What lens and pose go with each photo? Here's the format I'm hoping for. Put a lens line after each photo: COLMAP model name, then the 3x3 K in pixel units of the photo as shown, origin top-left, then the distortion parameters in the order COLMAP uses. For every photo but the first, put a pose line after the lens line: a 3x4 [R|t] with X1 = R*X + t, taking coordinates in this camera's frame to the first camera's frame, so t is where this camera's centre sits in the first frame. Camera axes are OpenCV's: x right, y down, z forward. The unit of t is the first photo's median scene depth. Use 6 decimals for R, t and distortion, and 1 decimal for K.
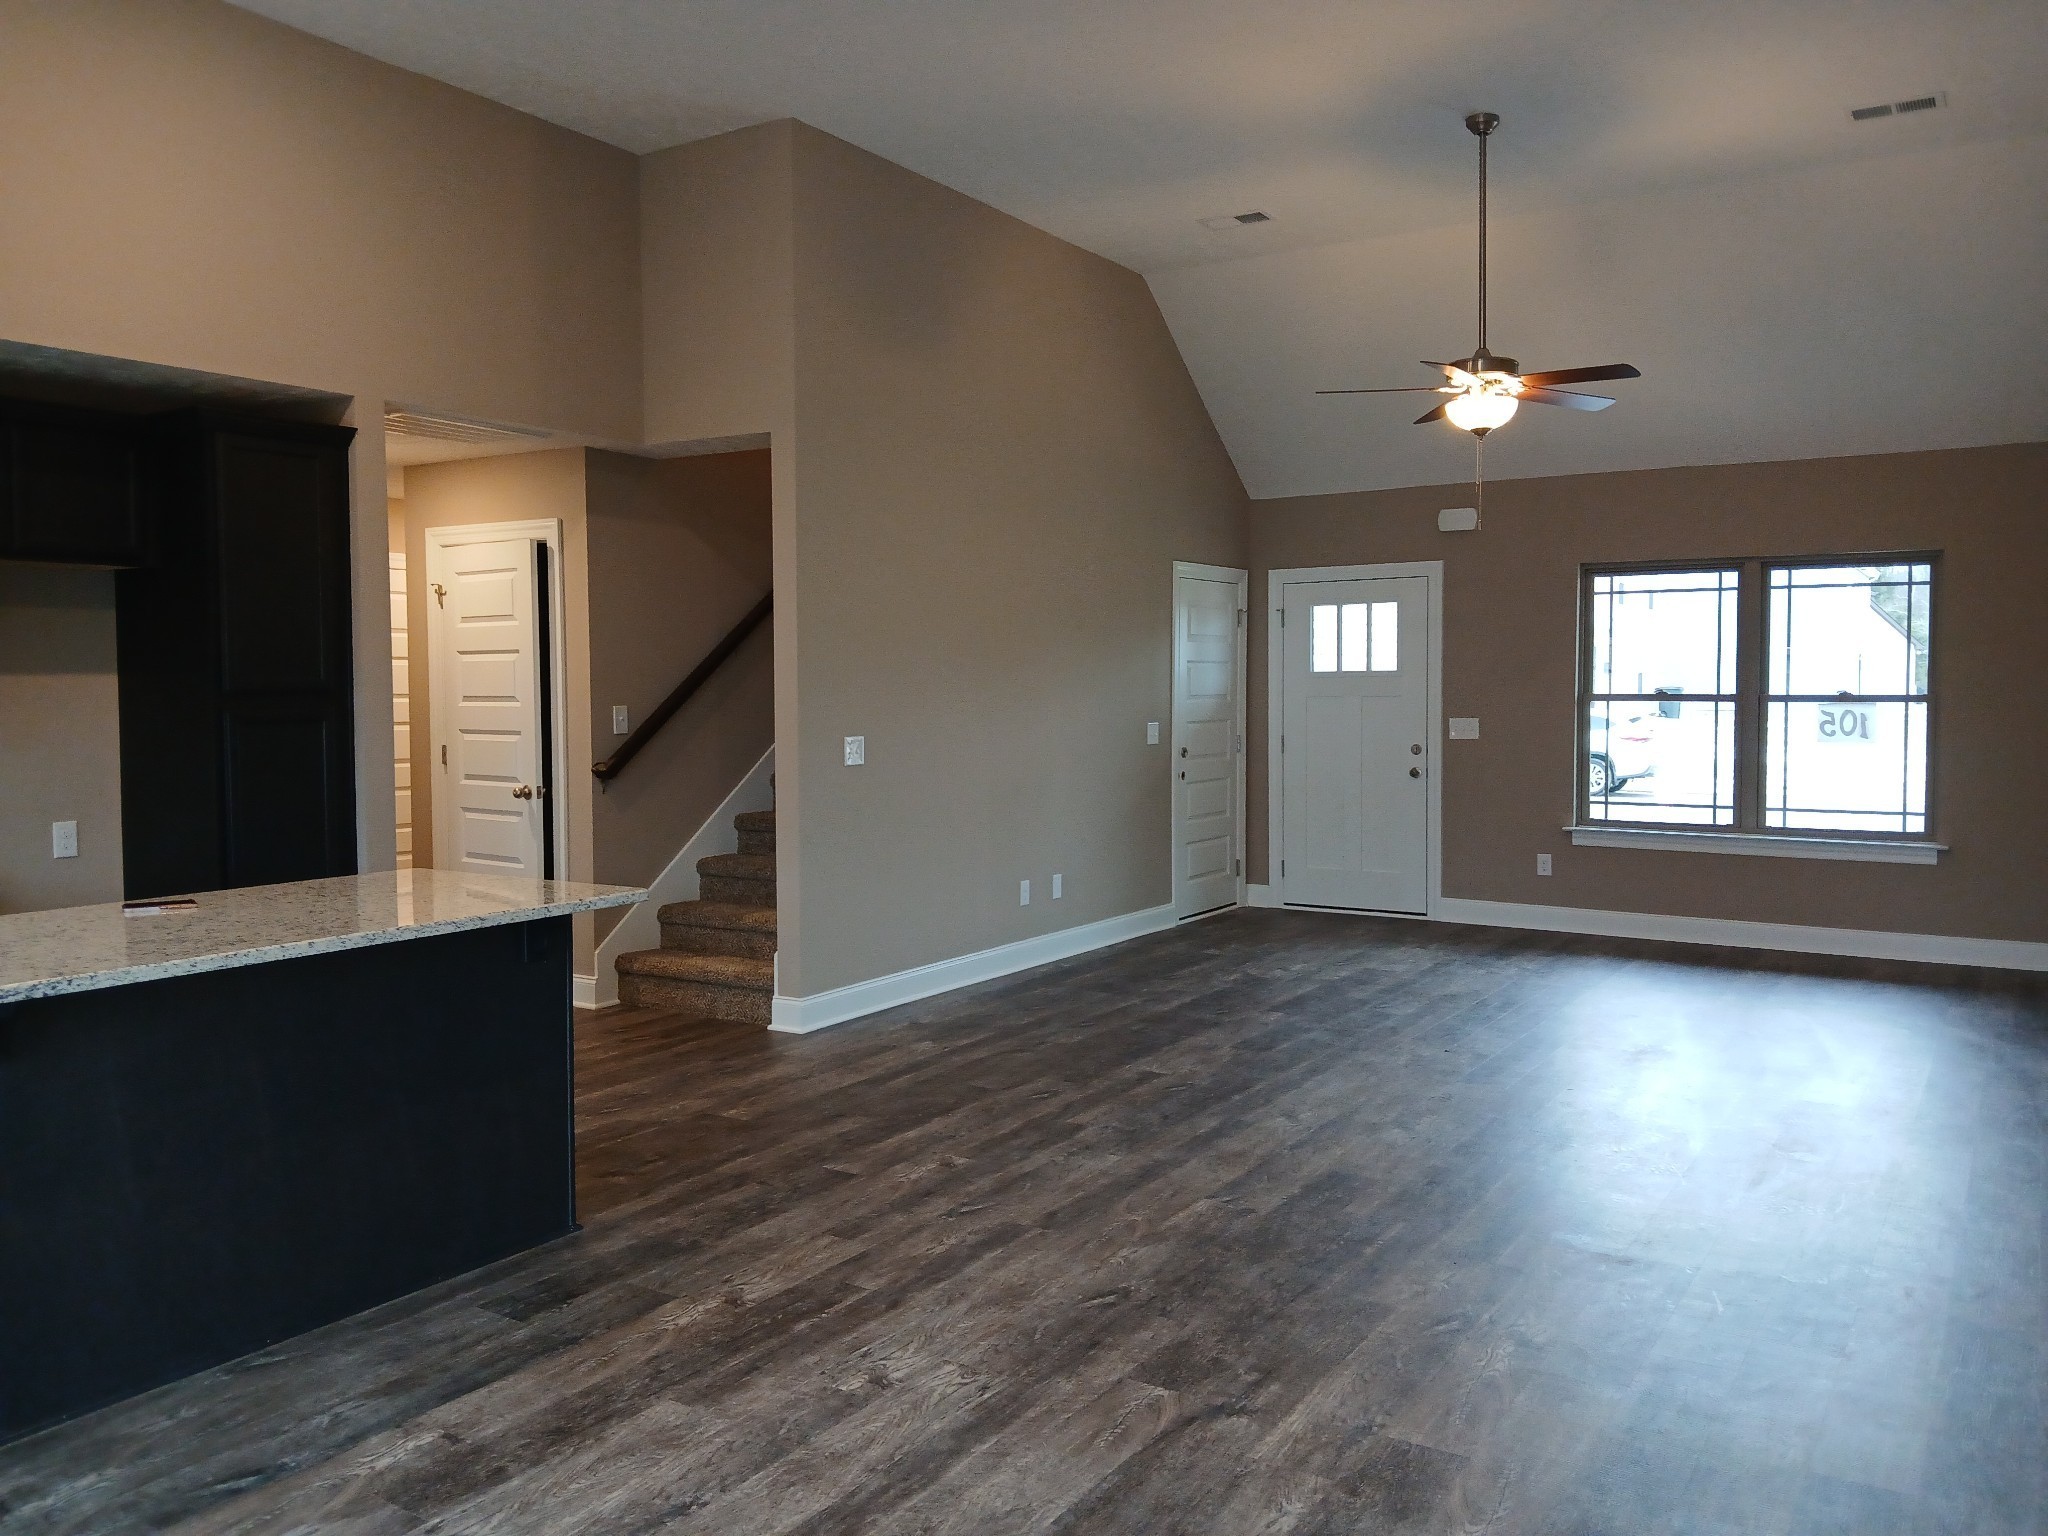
lens RADIAL K [[1606.1, 0, 1014.9], [0, 1606.1, 767.3], [0, 0, 1]] dist [0.069011, -0.165796]
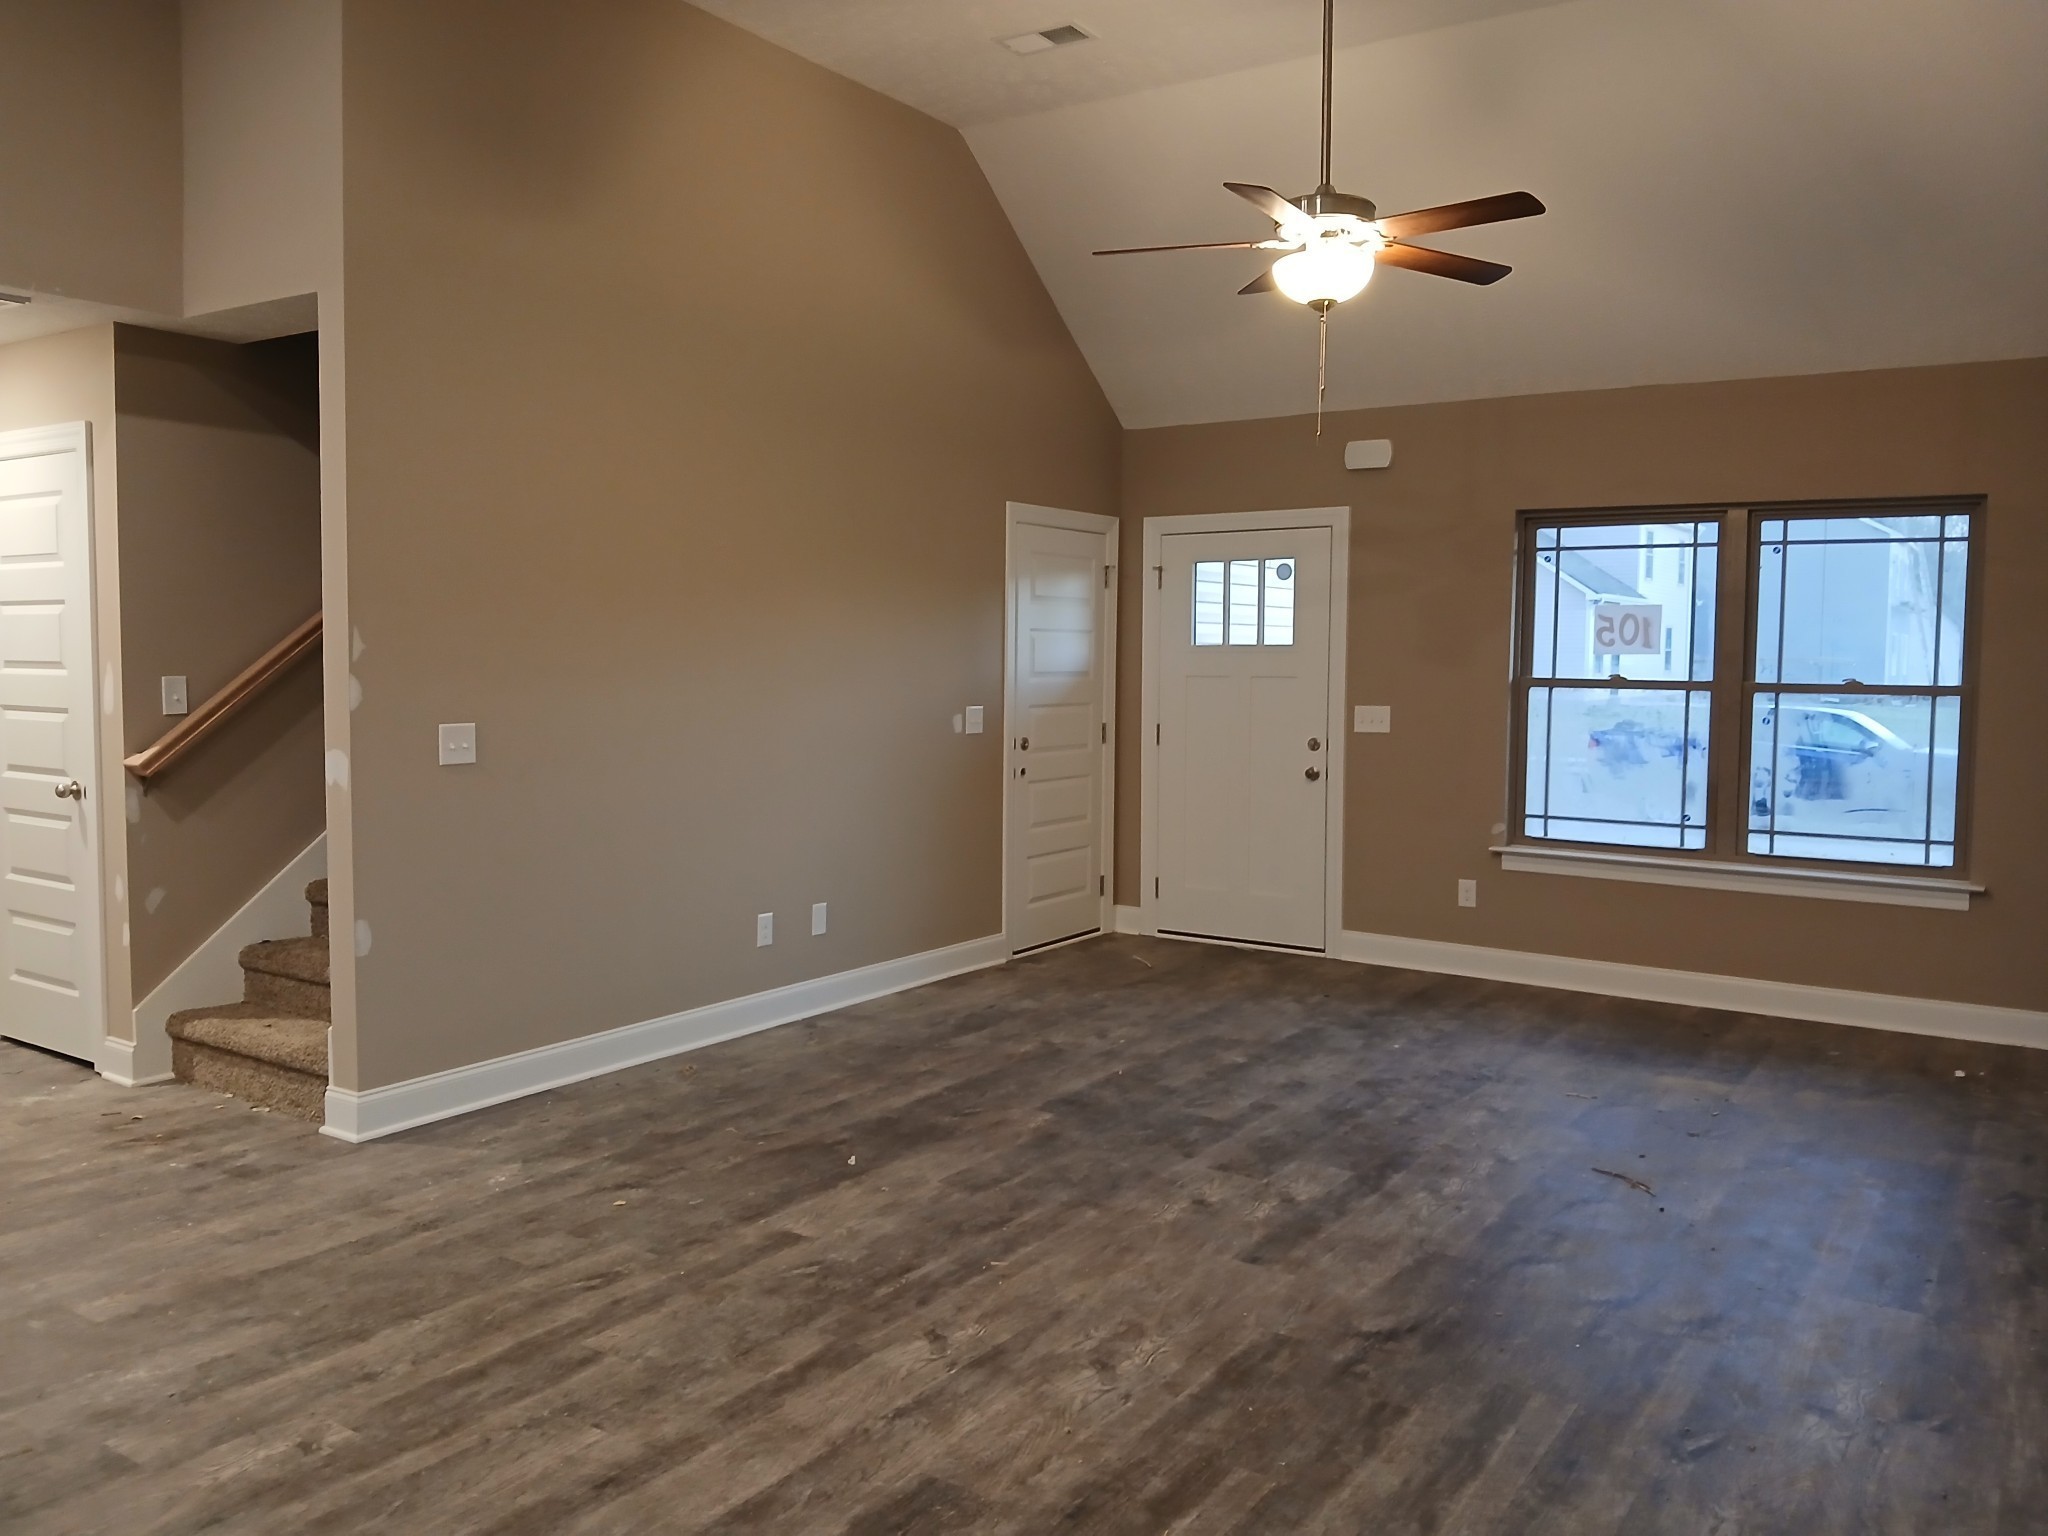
lens RADIAL K [[1606.1, 0, 1024.0], [0, 1606.1, 768.0], [0, 0, 1]] dist [0.083793, -0.207878]
pose [[0.999752, 0.015419, -0.016061, 0.148372], [-0.015089, 0.999677, 0.020461, -0.016865], [0.016371, -0.020214, 0.999662, 0.252046]]
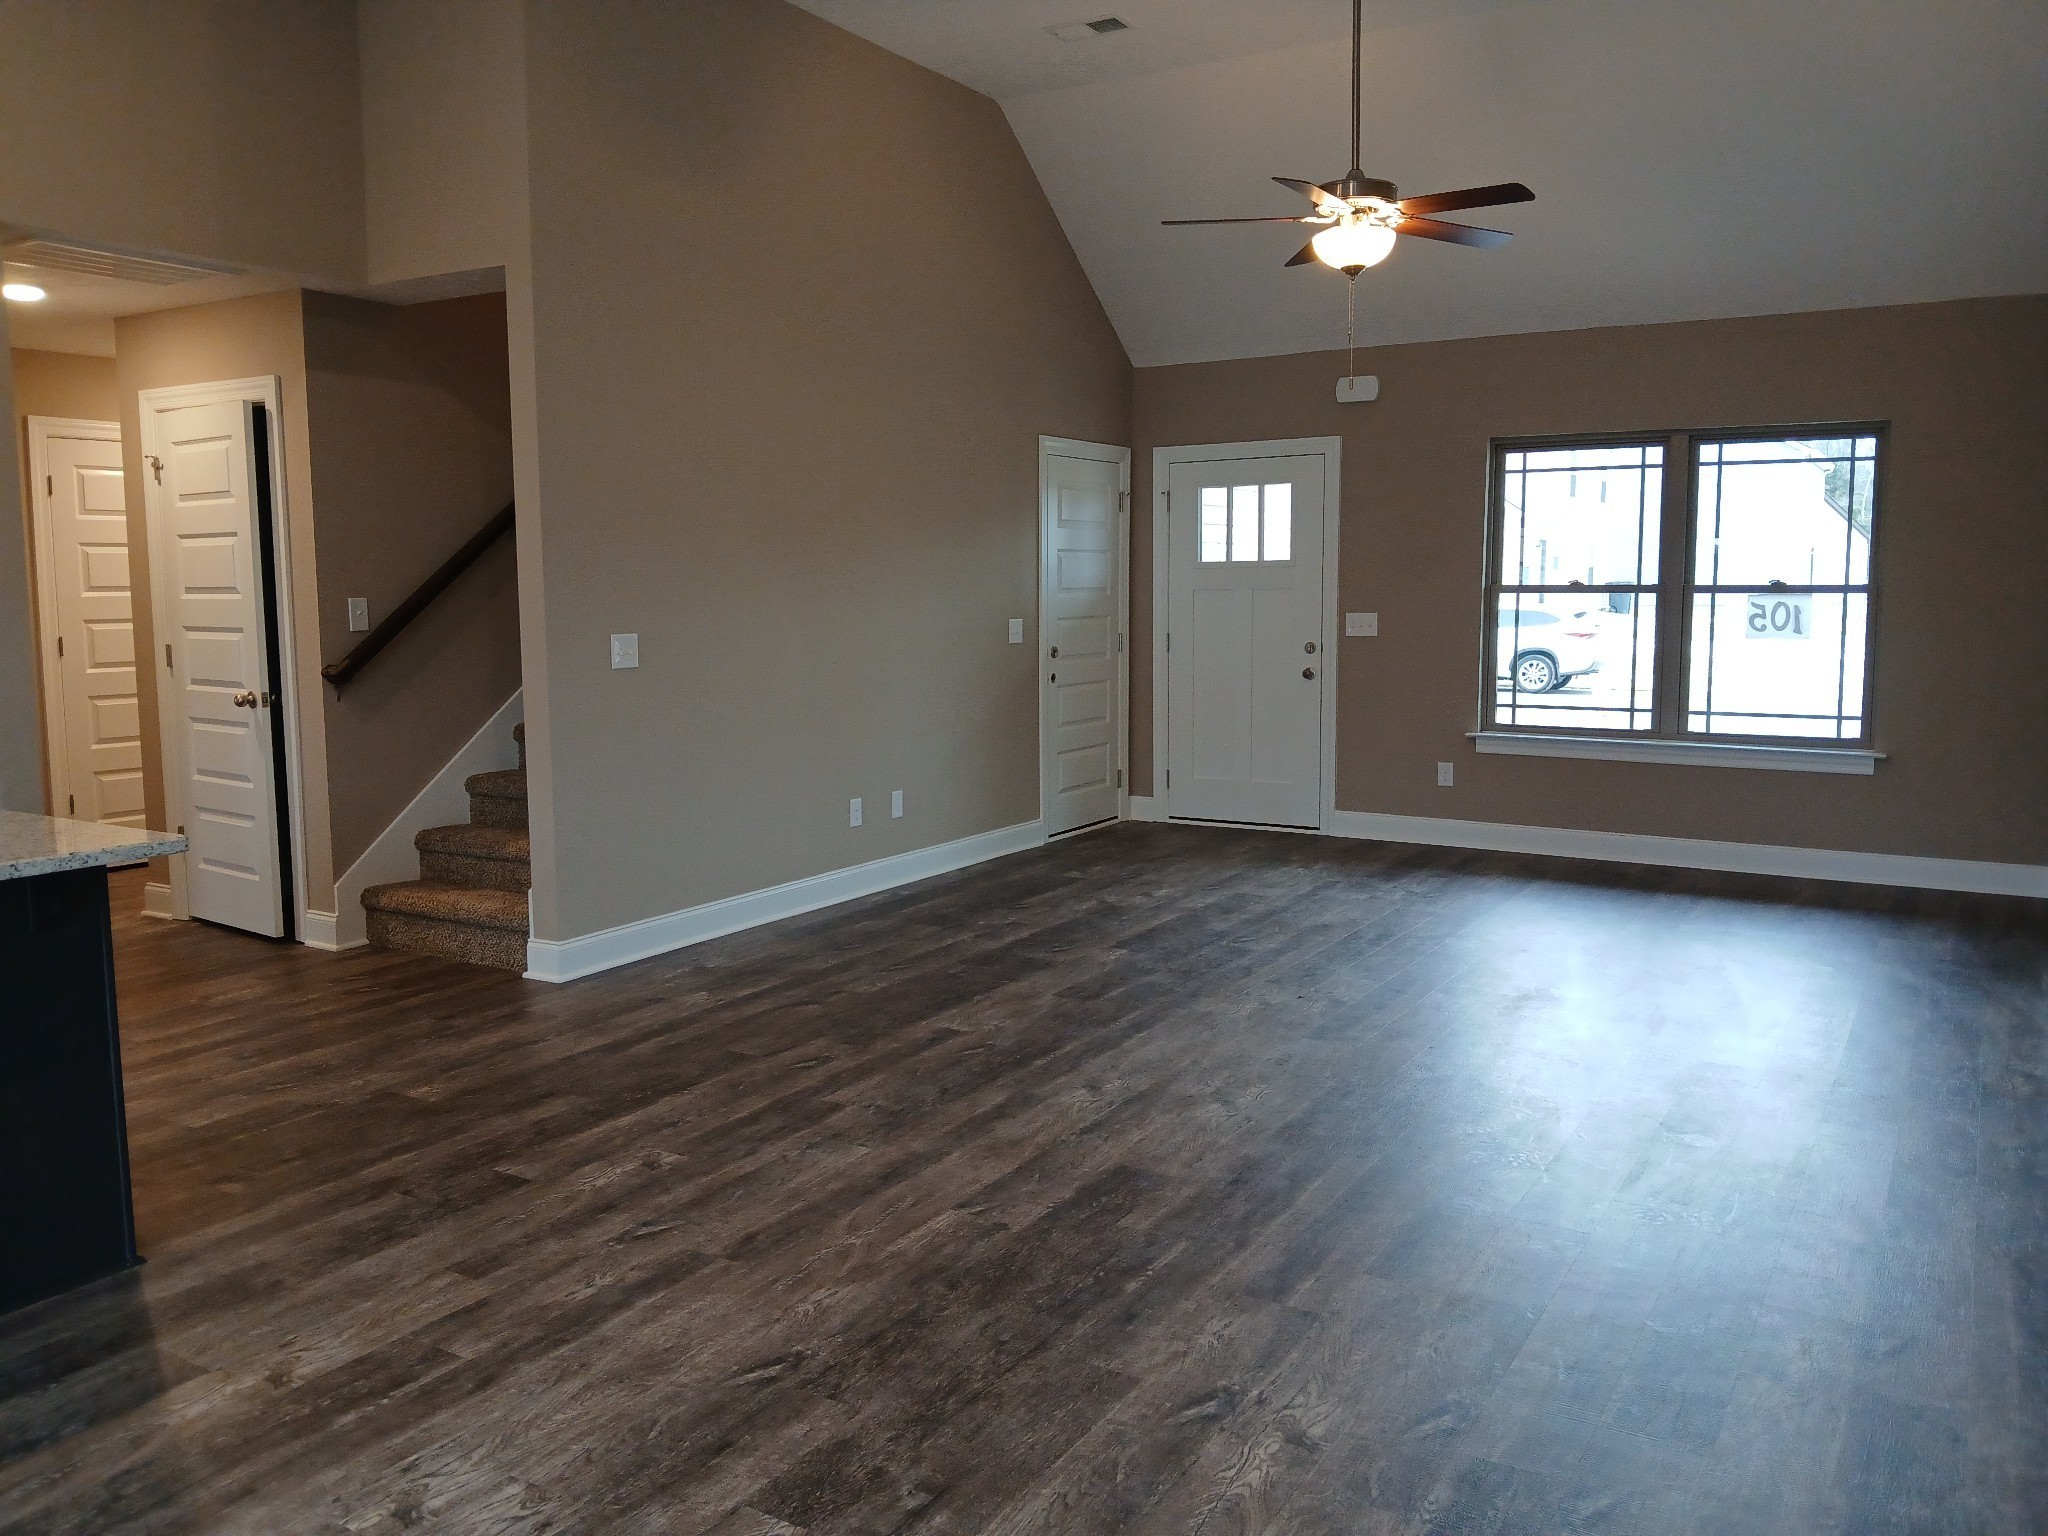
lens RADIAL K [[1606.1, 0, 1024.0], [0, 1606.1, 768.0], [0, 0, 1]] dist [0.083793, -0.207878]
pose [[0.999568, -0.004332, 0.029077, 0.077454], [0.002474, 0.997970, 0.063631, -0.001980], [-0.029294, -0.063531, 0.997550, 0.123643]]
